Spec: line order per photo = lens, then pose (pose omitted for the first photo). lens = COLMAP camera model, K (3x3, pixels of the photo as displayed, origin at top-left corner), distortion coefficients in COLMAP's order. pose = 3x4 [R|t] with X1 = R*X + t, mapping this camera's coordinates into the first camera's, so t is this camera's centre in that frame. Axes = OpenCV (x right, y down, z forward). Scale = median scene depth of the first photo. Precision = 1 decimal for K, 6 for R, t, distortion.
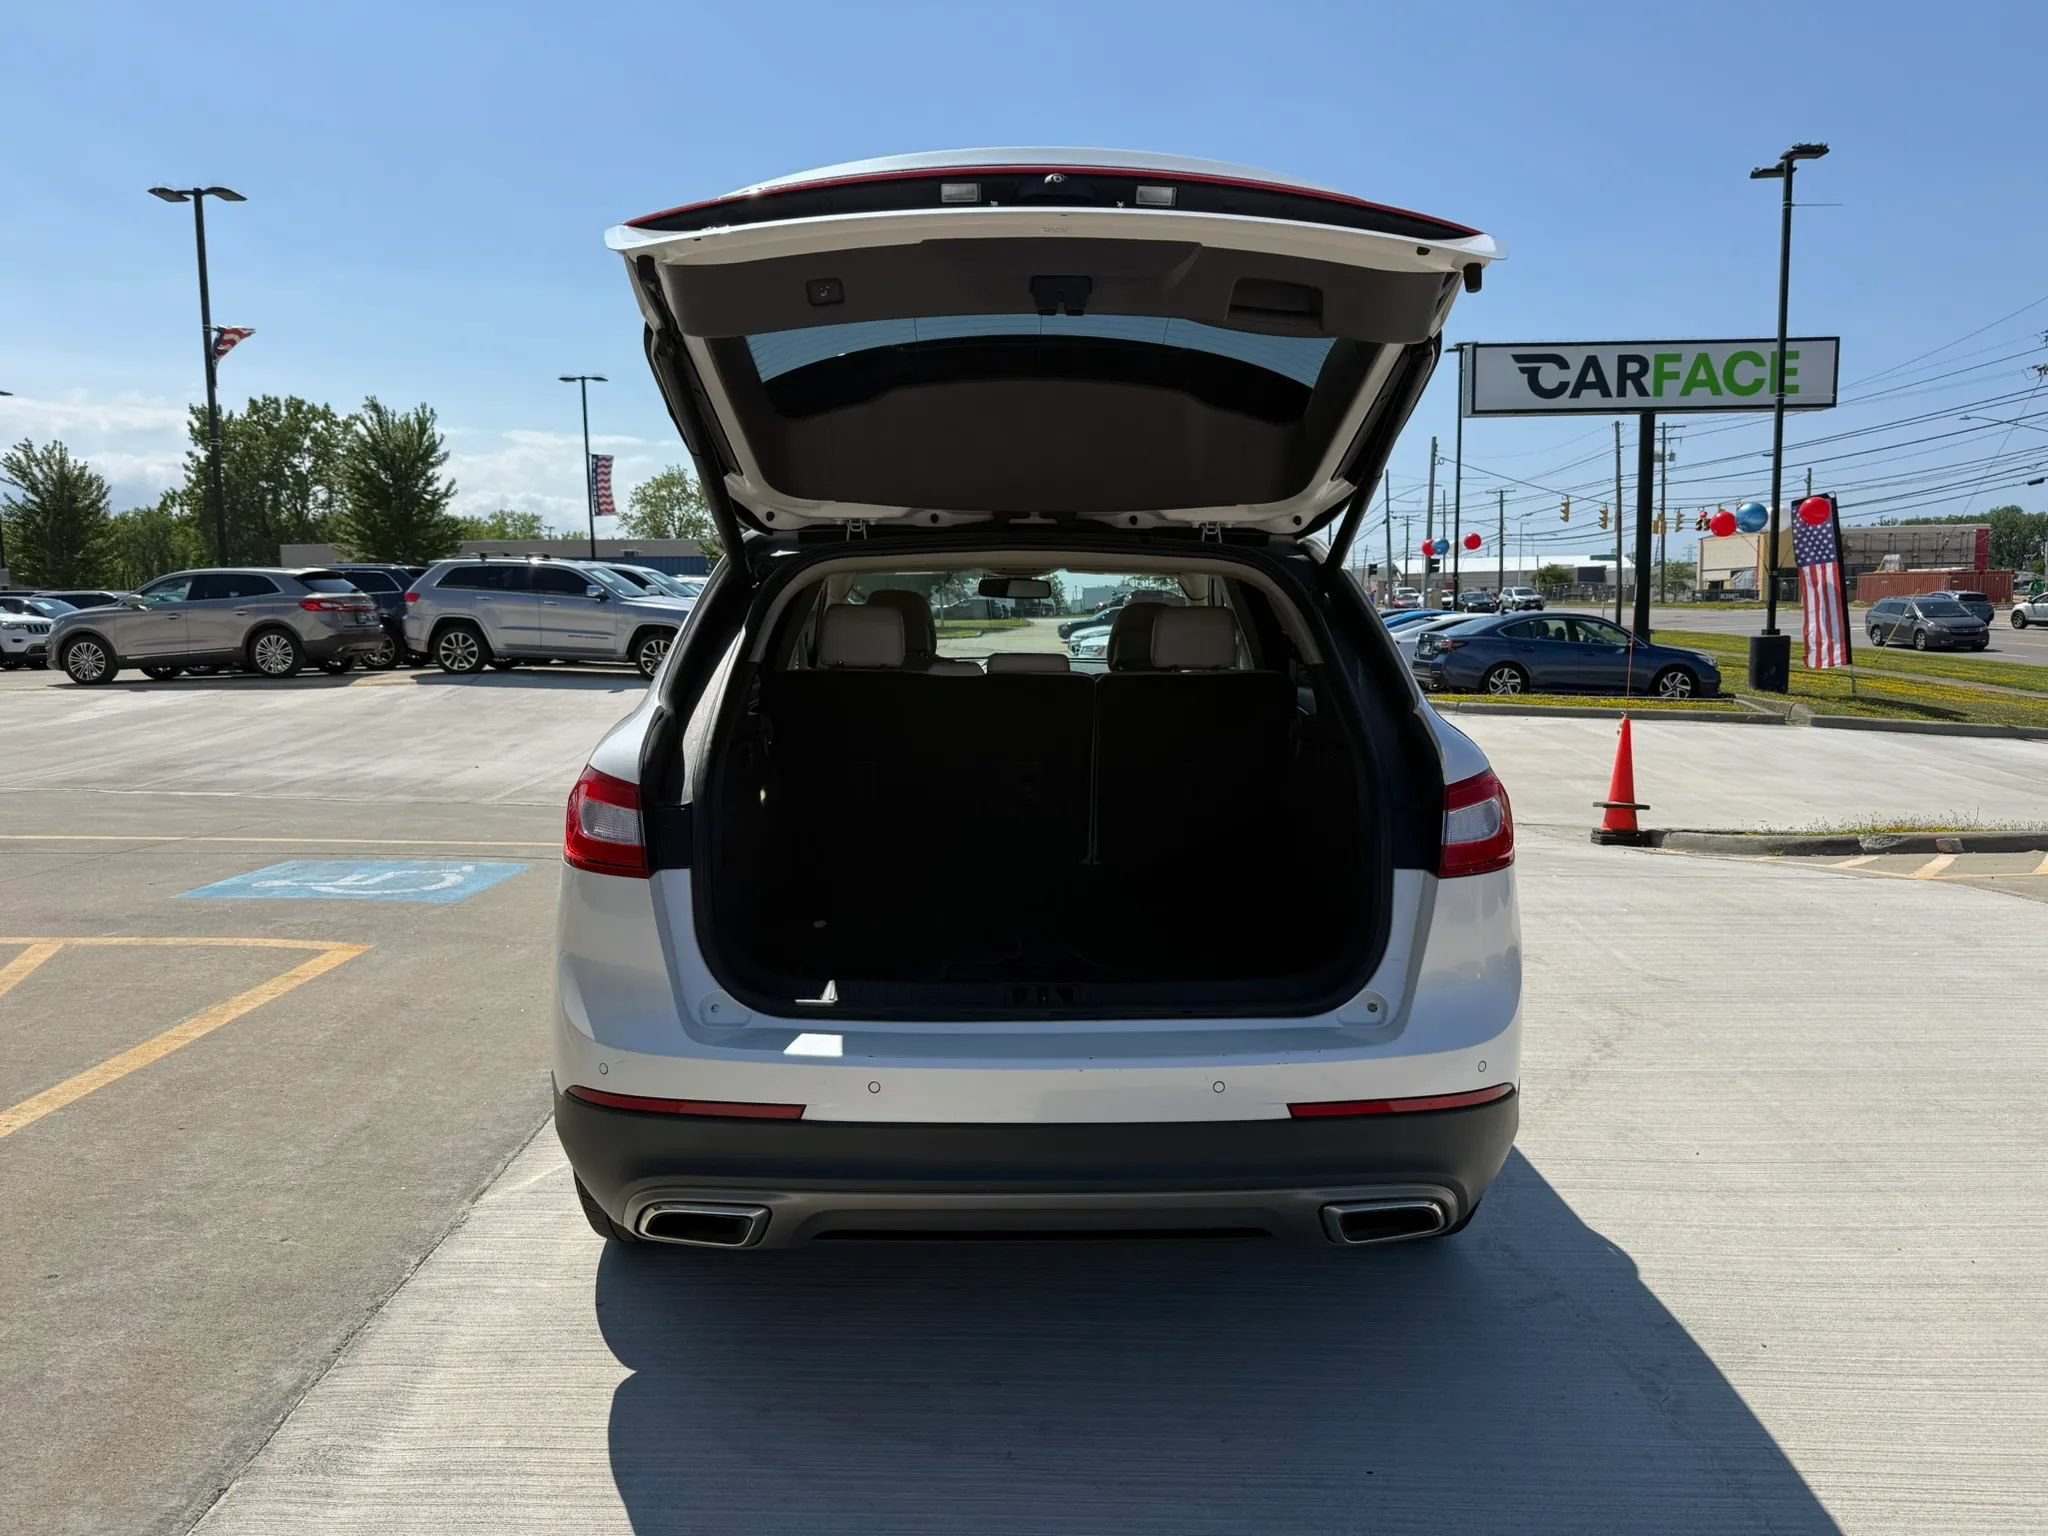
lens RADIAL K [[1486.0, 0, 1030.5], [0, 1486.0, 781.3], [0, 0, 1]] dist [0.010291, -0.011111]
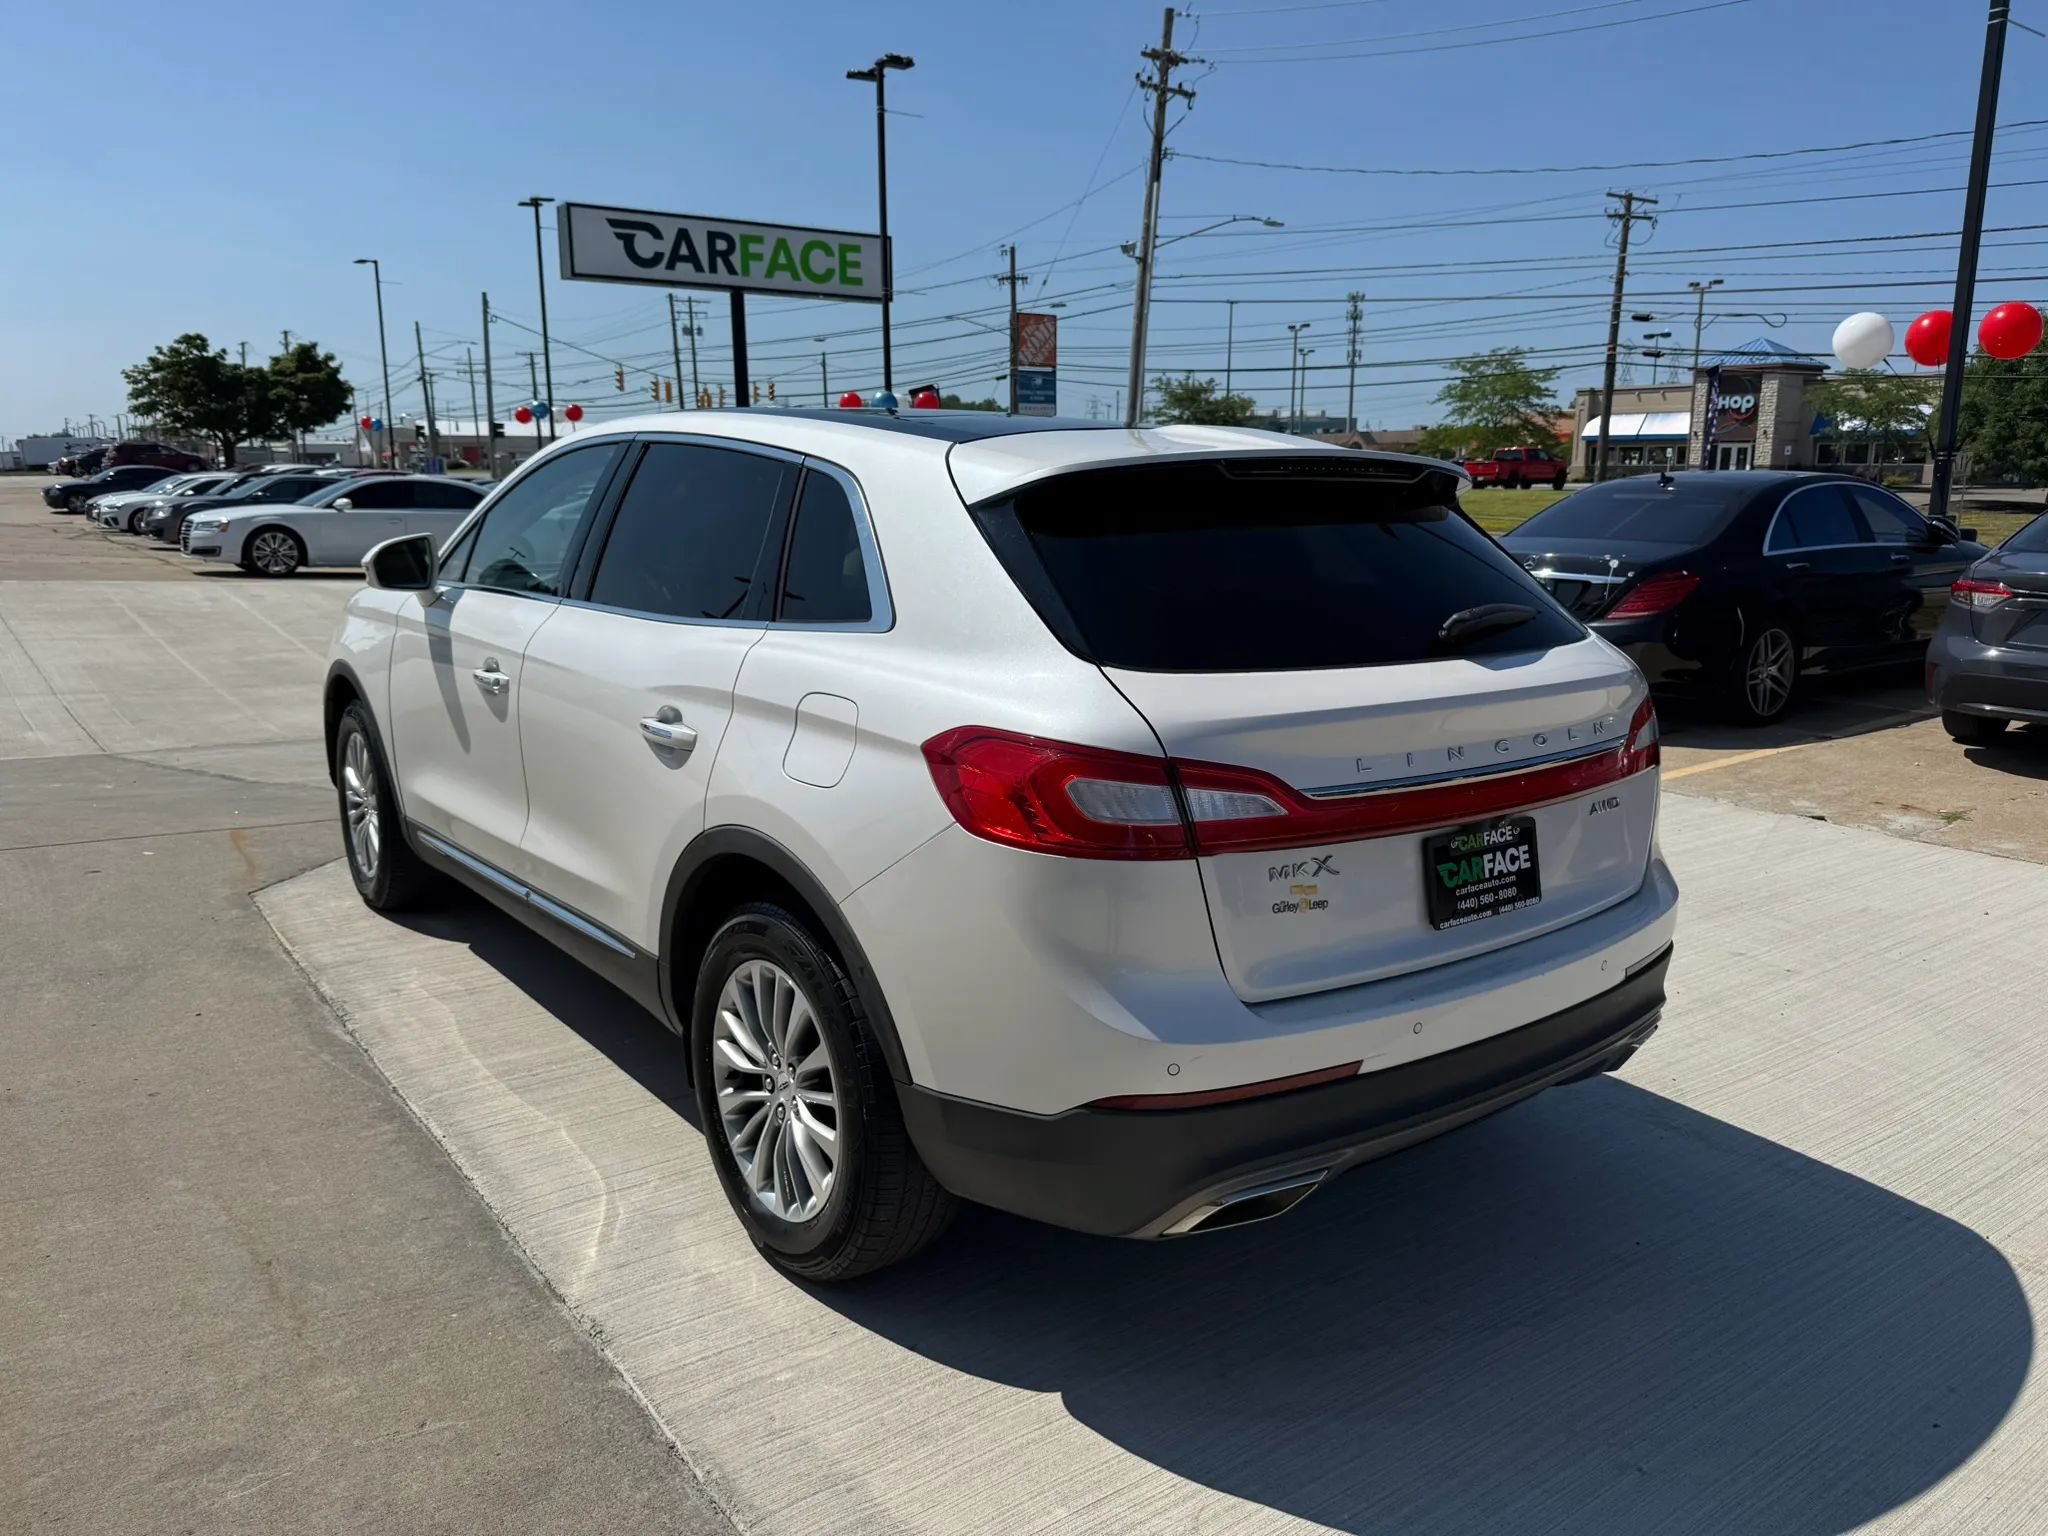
lens RADIAL K [[1490.9, 0, 1020.8], [0, 1490.9, 783.6], [0, 0, 1]] dist [0.016289, -0.018817]
pose [[0.795277, -0.110858, 0.596024, -0.119974], [0.057133, 0.992468, 0.108362, -0.011693], [-0.603548, -0.052125, 0.795621, 0.046610]]
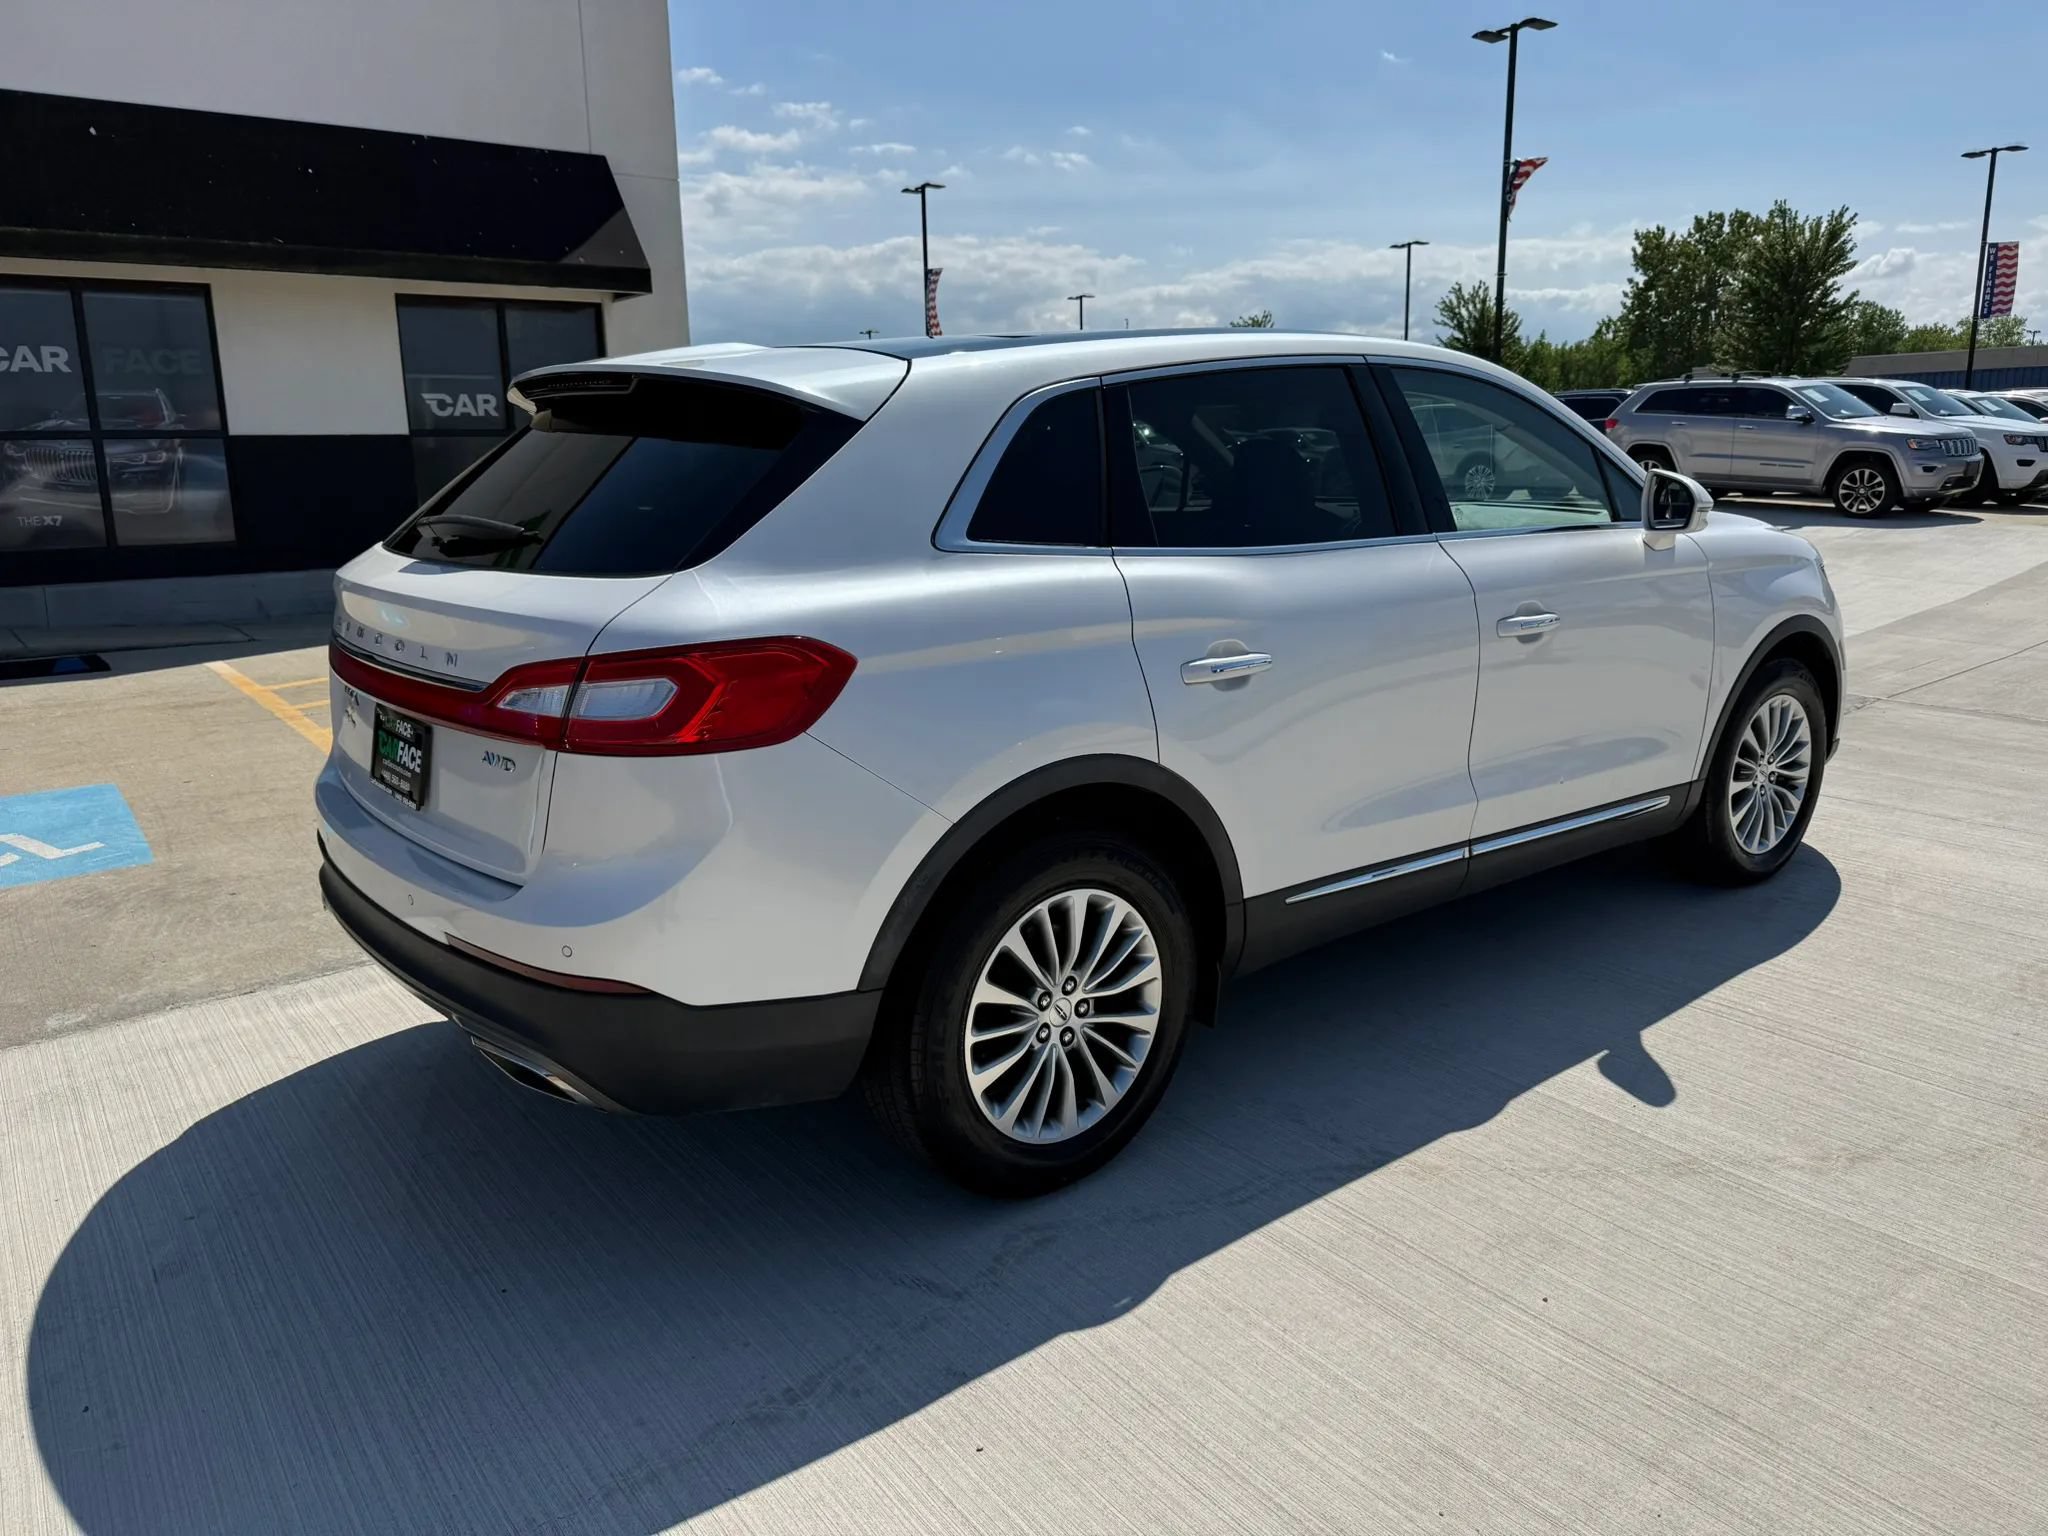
lens RADIAL K [[1486.0, 0, 1030.5], [0, 1486.0, 781.3], [0, 0, 1]] dist [0.010291, -0.011111]
pose [[0.606069, 0.176355, -0.775615, 0.156458], [-0.085432, 0.983903, 0.156957, -0.011709], [0.790811, -0.028865, 0.611380, 0.085395]]
